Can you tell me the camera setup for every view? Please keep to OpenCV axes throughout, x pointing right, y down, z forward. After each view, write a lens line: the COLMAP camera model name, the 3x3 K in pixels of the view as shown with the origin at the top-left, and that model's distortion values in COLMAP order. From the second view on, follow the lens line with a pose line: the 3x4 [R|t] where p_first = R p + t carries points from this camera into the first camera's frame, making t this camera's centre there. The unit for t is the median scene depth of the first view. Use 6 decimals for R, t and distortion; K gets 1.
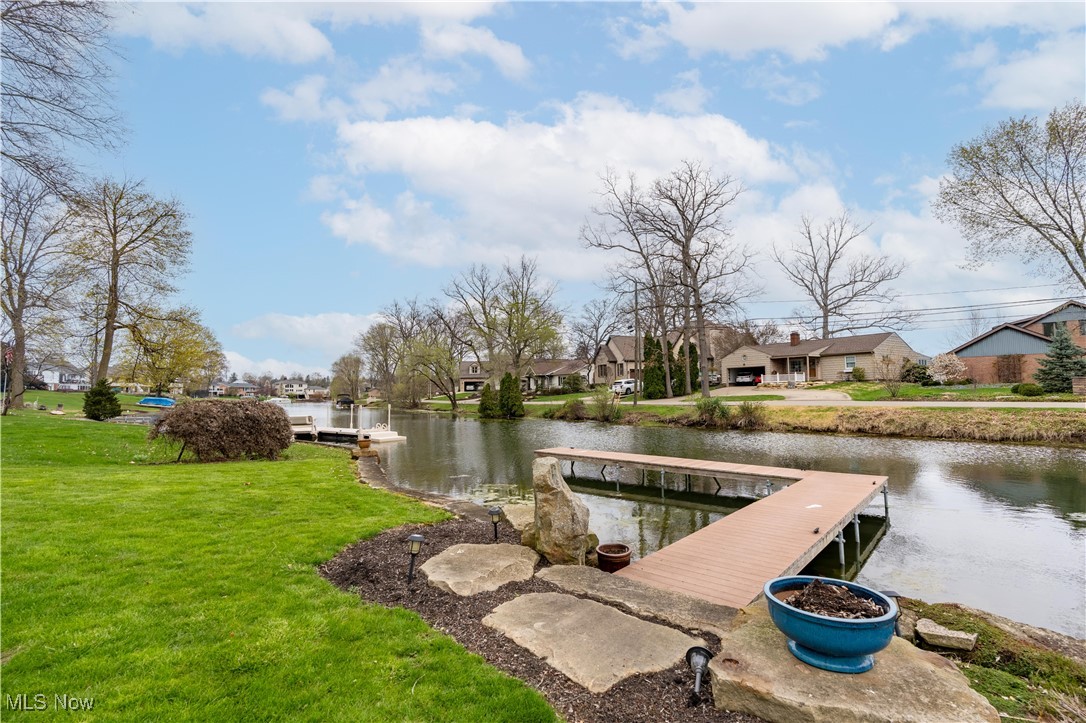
lens RADIAL K [[493.3, 0, 543.0], [0, 493.3, 361.5], [0, 0, 1]] dist [0.000006, -0.000100]
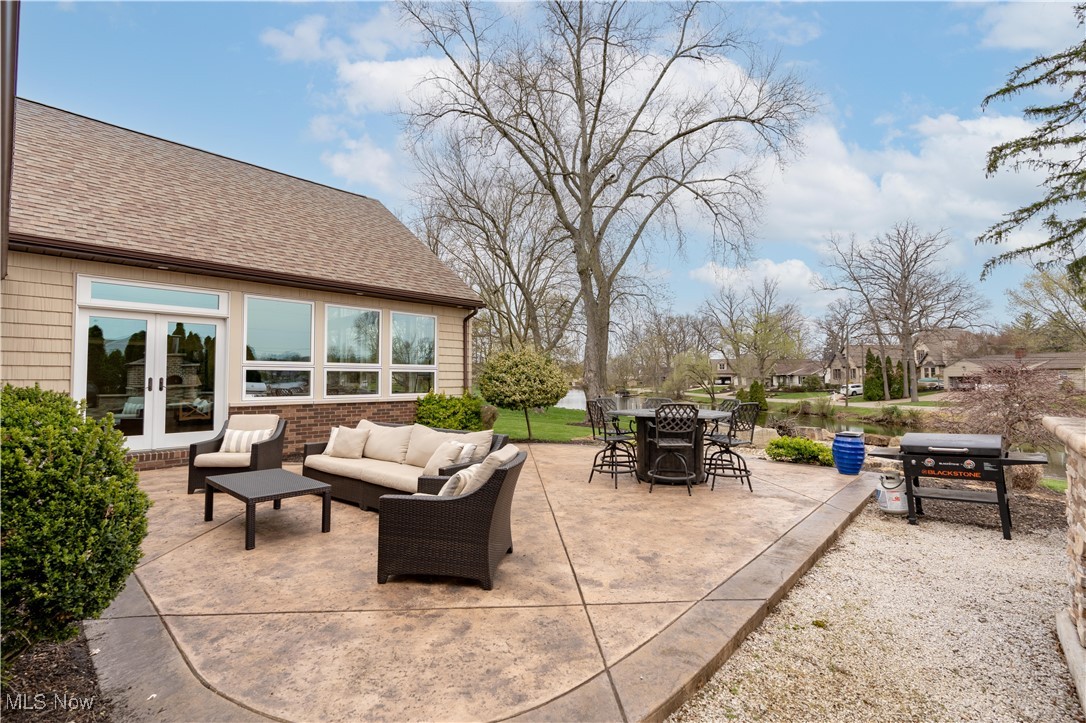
lens RADIAL K [[493.3, 0, 543.0], [0, 493.3, 361.5], [0, 0, 1]] dist [0.000006, -0.000100]
pose [[0.893405, -0.008083, -0.449179, 0.020782], [0.022778, 0.999367, 0.027322, -0.073775], [0.448674, -0.034641, 0.893024, -0.506175]]
